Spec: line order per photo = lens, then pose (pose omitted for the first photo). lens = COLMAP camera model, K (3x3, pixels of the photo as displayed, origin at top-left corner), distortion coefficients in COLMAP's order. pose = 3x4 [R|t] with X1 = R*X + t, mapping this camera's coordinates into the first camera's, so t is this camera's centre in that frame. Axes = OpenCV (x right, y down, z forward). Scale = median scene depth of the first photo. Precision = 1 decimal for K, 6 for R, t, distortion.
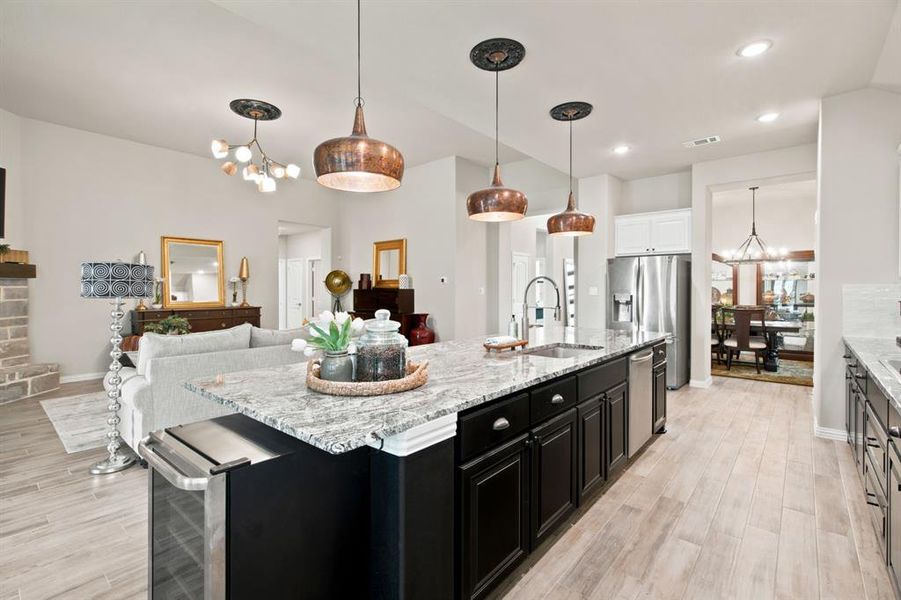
lens RADIAL K [[411.7, 0, 451.4], [0, 411.7, 291.6], [0, 0, 1]] dist [0.003120, -0.000059]
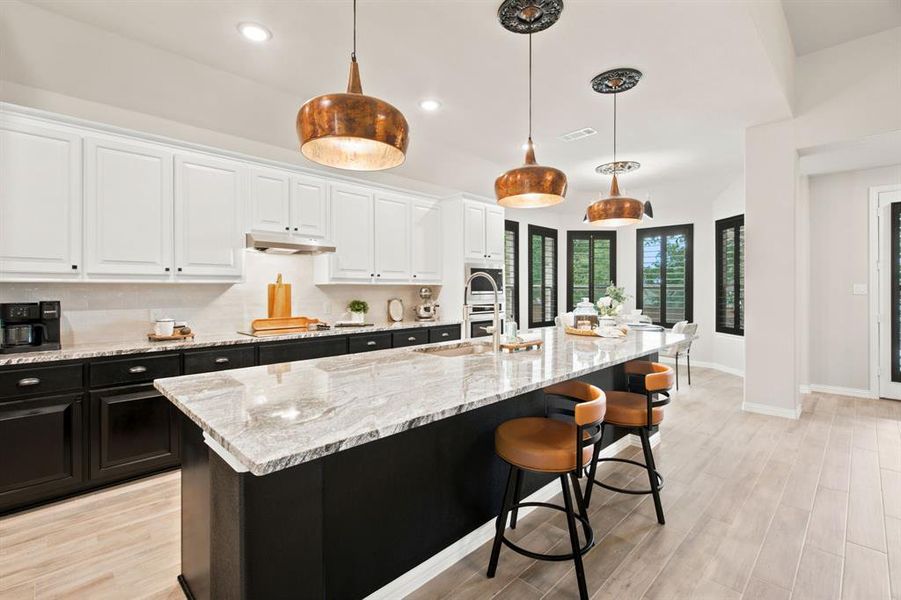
lens RADIAL K [[410.5, 0, 451.4], [0, 410.5, 288.6], [0, 0, 1]] dist [0.002017, -0.000046]
pose [[-0.996614, 0.001067, 0.082221, 0.095696], [0.001409, 0.999991, 0.004095, -0.003289], [-0.082216, 0.004197, -0.996606, 0.890799]]
